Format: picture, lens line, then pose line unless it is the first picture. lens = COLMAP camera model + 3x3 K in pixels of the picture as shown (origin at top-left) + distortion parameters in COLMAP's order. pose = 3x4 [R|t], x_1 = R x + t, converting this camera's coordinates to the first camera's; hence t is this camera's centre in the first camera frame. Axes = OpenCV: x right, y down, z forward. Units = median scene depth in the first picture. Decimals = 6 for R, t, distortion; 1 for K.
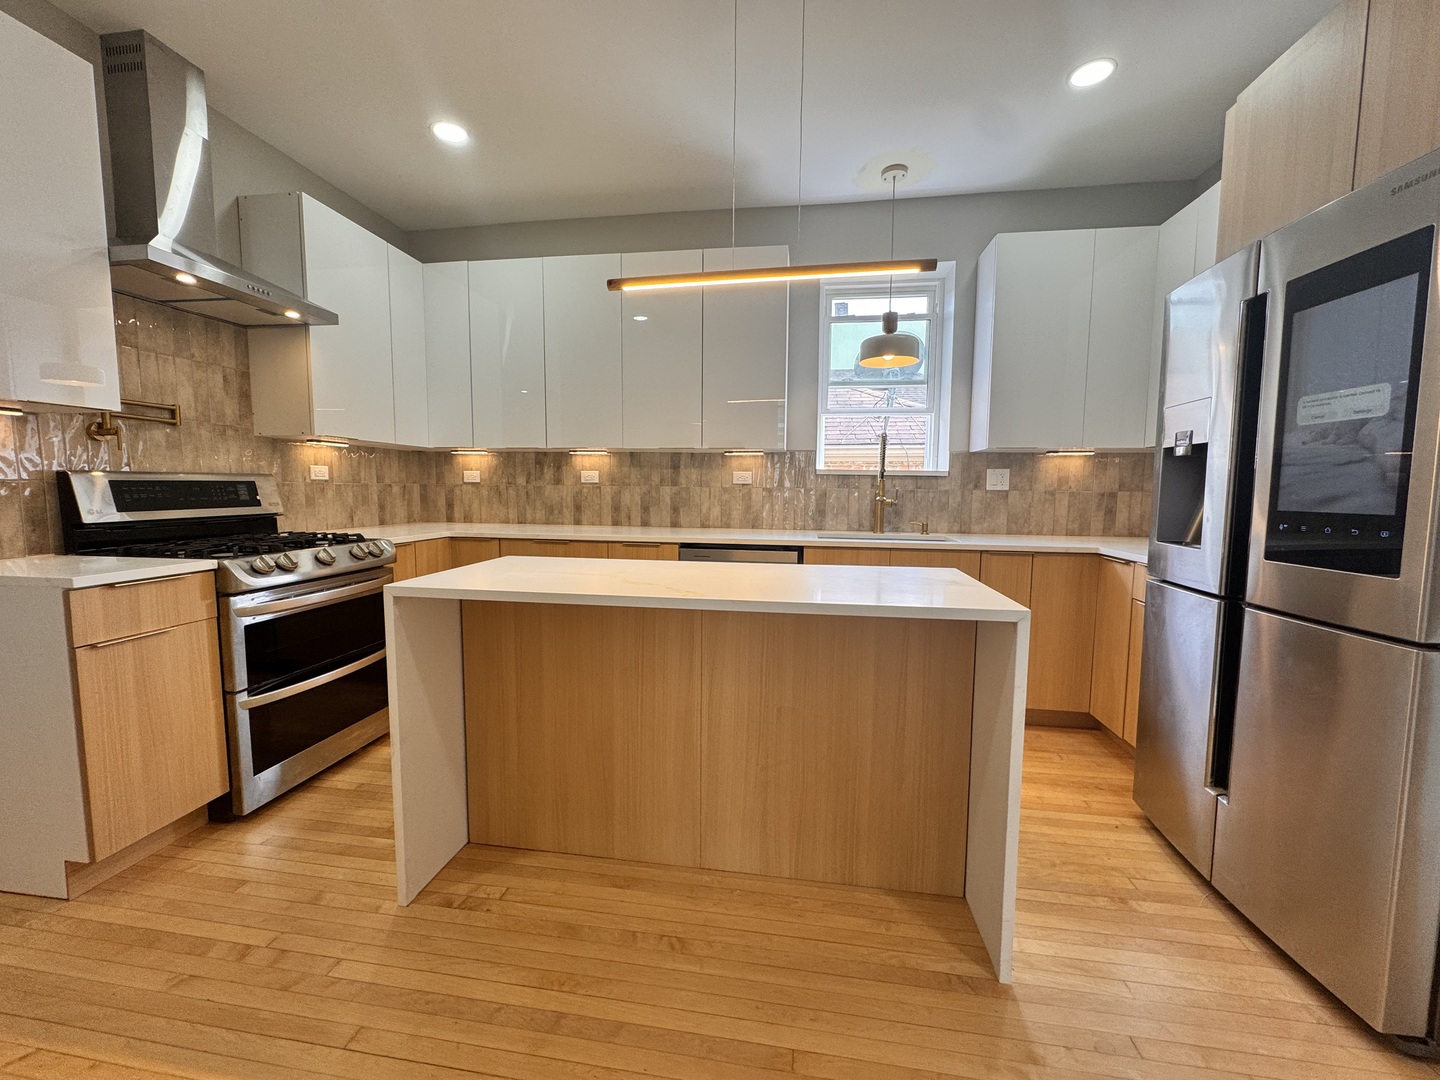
lens RADIAL K [[574.3, 0, 719.3], [0, 574.3, 535.4], [0, 0, 1]] dist [-0.002159, 0.000180]
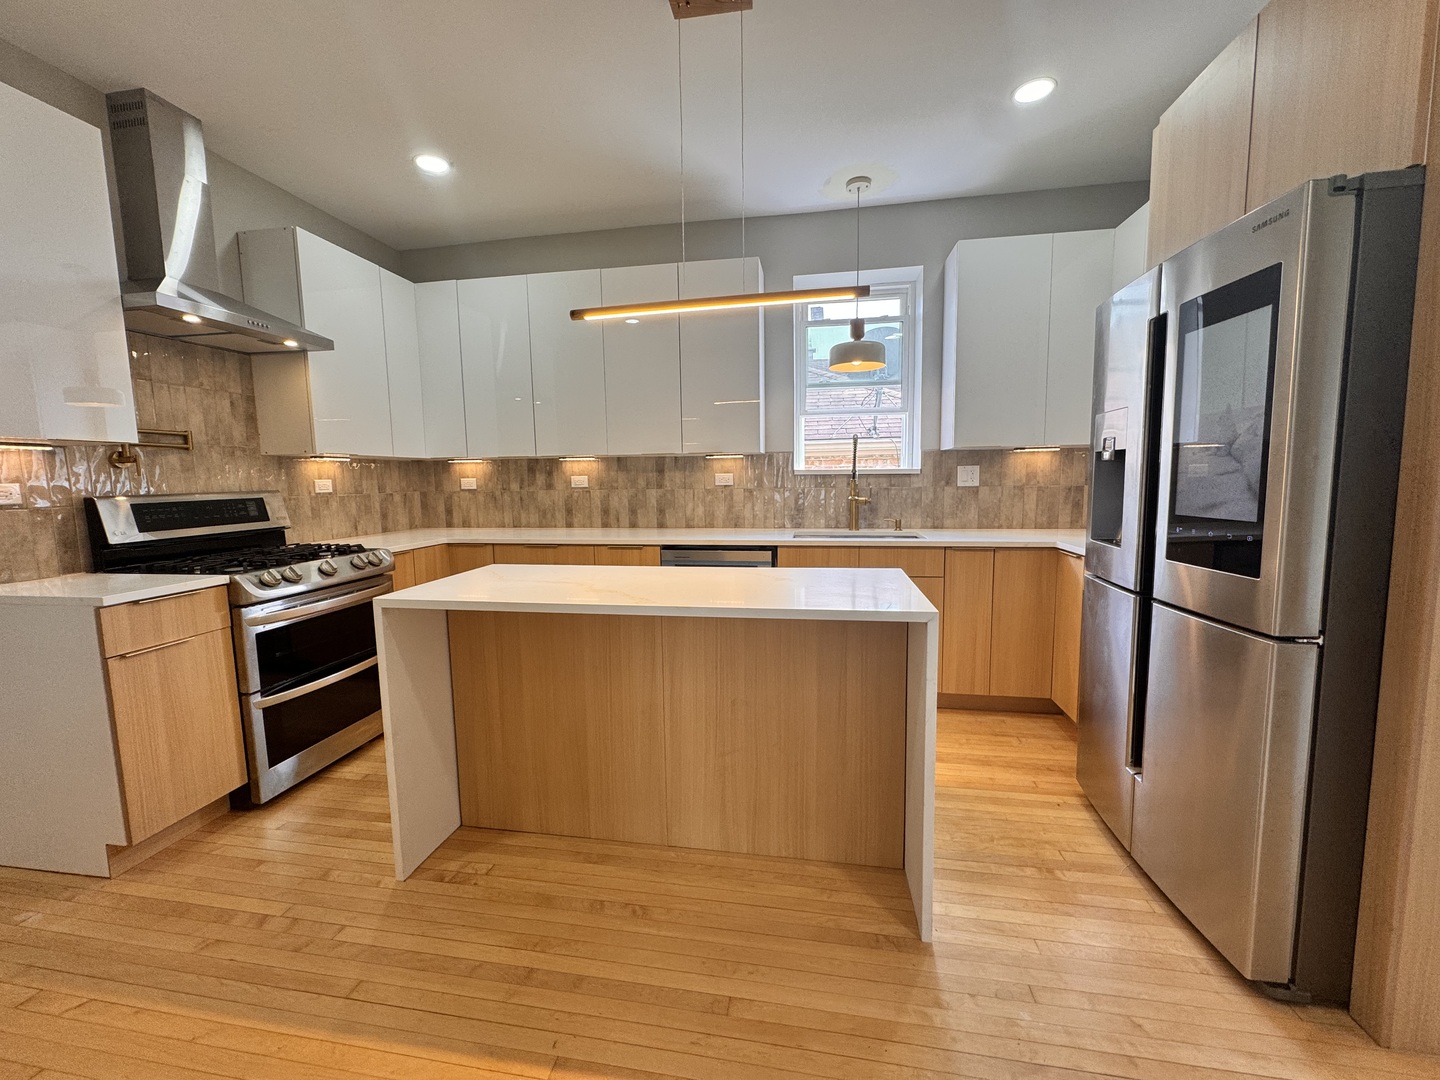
lens RADIAL K [[574.3, 0, 719.3], [0, 574.3, 535.4], [0, 0, 1]] dist [-0.002159, 0.000180]
pose [[0.999527, -0.022165, -0.021325, 0.090786], [0.022551, 0.999583, 0.018012, -0.030969], [0.020917, -0.018485, 0.999610, -0.080844]]
